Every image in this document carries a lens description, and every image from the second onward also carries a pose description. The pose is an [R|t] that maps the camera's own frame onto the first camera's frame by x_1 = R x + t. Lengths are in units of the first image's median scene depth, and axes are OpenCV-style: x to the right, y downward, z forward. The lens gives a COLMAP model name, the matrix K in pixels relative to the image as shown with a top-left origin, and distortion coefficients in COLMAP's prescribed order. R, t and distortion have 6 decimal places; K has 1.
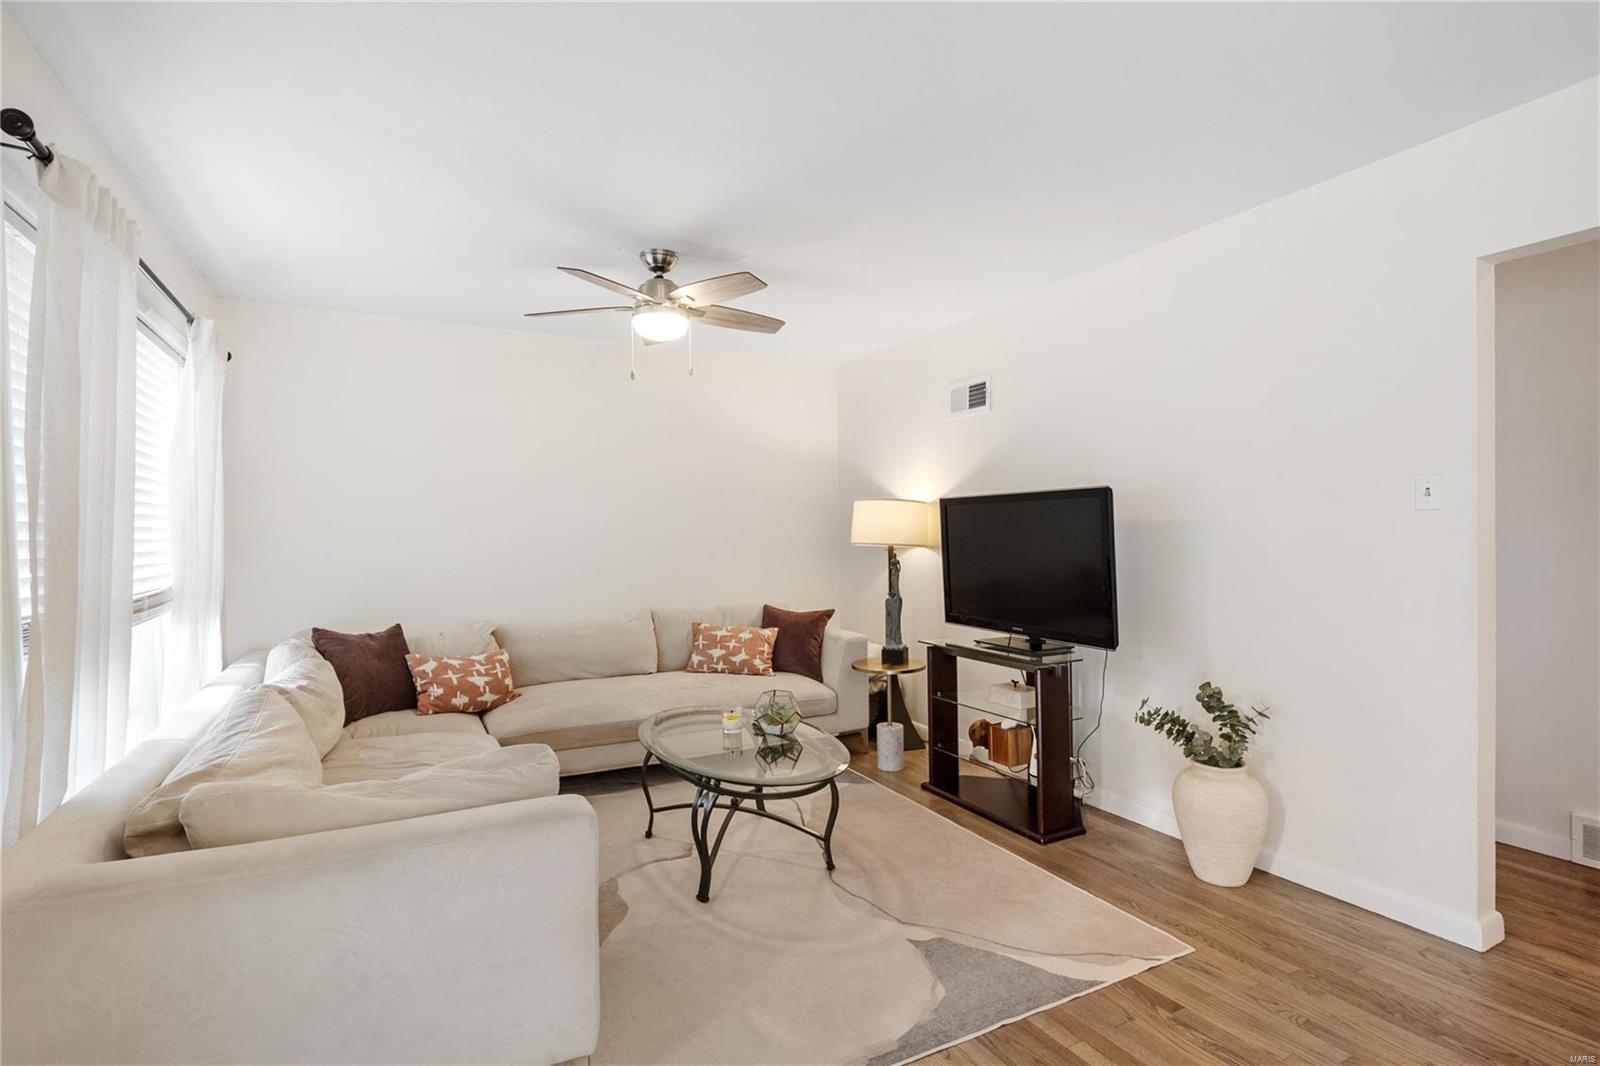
lens RADIAL K [[751.5, 0, 804.1], [0, 751.5, 560.3], [0, 0, 1]] dist [-0.006249, -0.003458]
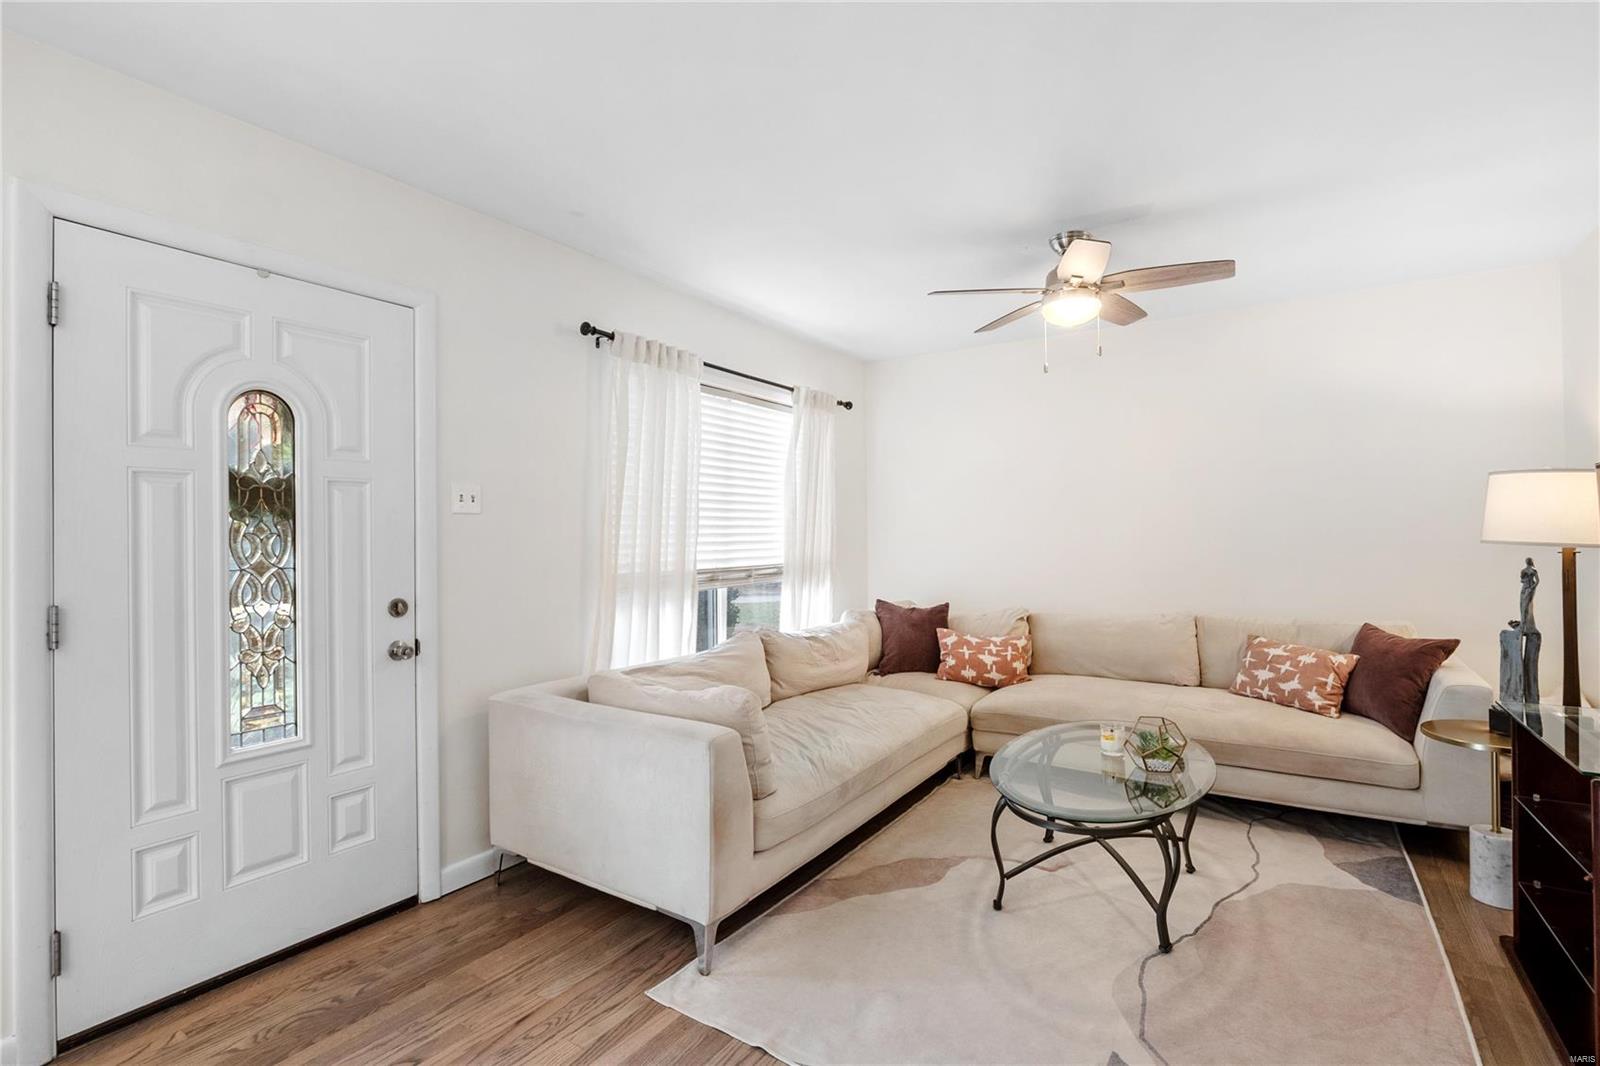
lens RADIAL K [[751.5, 0, 782.4], [0, 751.5, 536.1], [0, 0, 1]] dist [-0.006249, -0.003458]
pose [[0.493165, 0.010968, -0.869867, 0.368372], [-0.026131, 0.999656, -0.002210, -0.011113], [0.869543, 0.023821, 0.493282, 0.175329]]
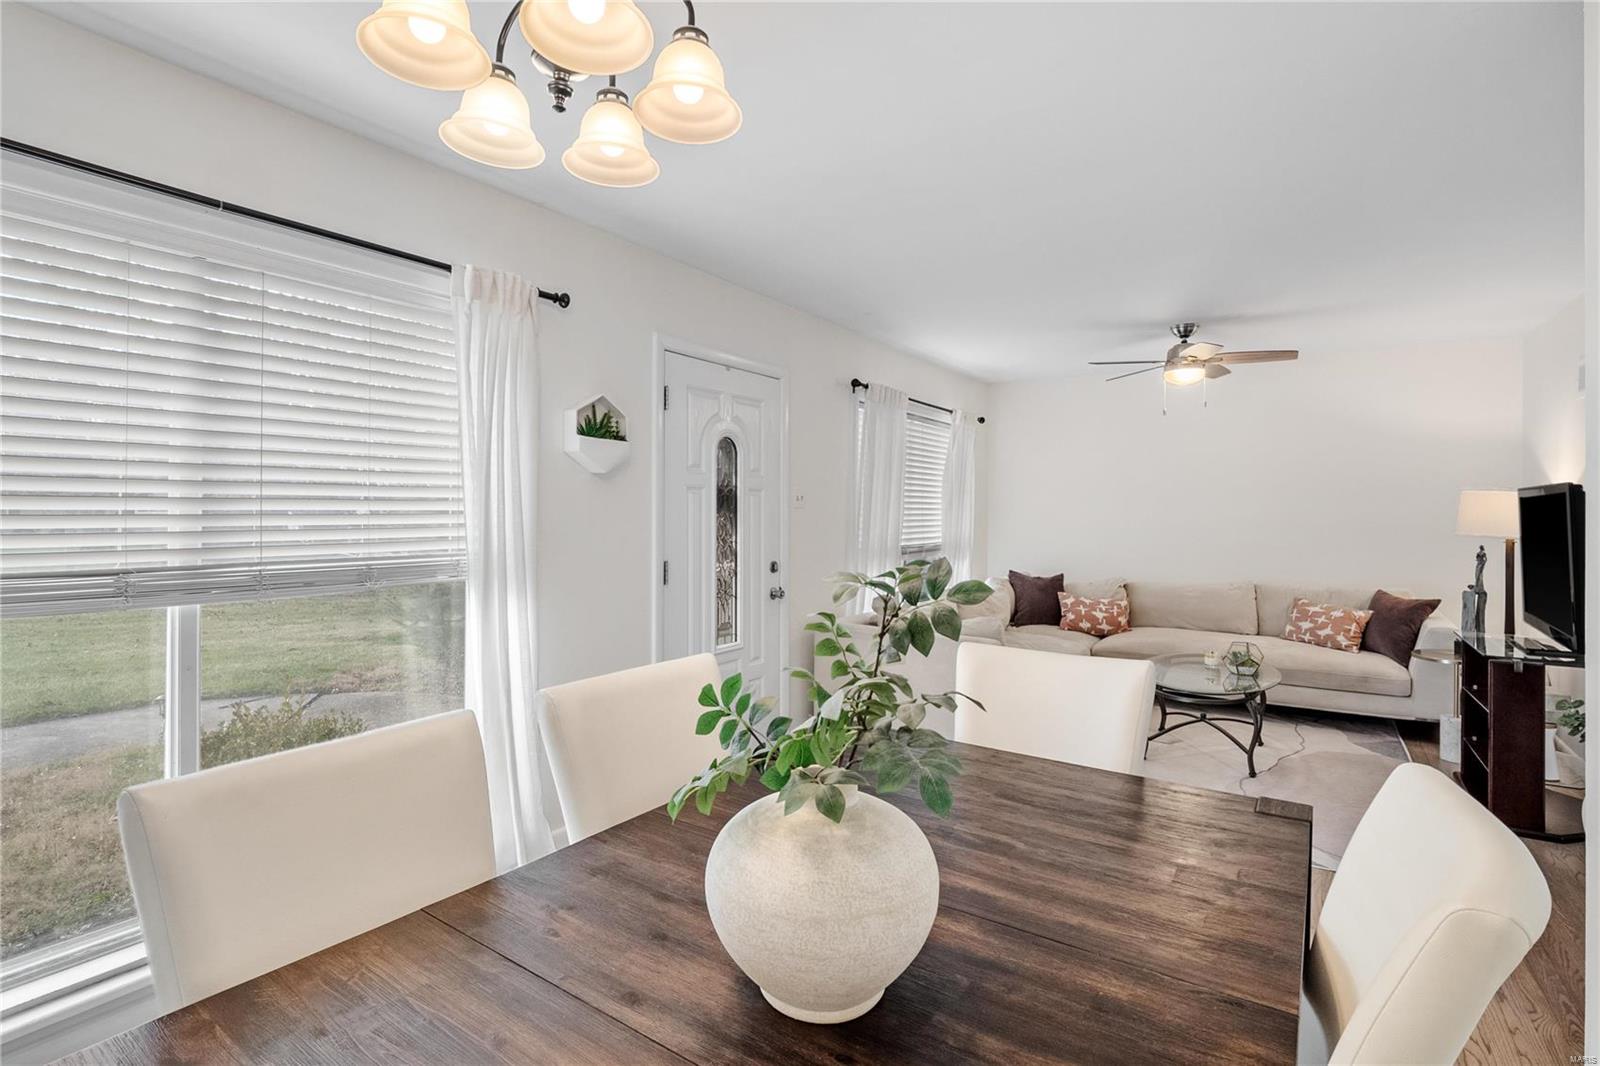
lens RADIAL K [[751.5, 0, 796.9], [0, 751.5, 523.0], [0, 0, 1]] dist [-0.006249, -0.003458]
pose [[0.487455, 0.027820, -0.872705, 0.560019], [-0.039101, 0.999185, 0.010012, -0.014651], [0.872272, 0.029244, 0.488146, -0.261806]]
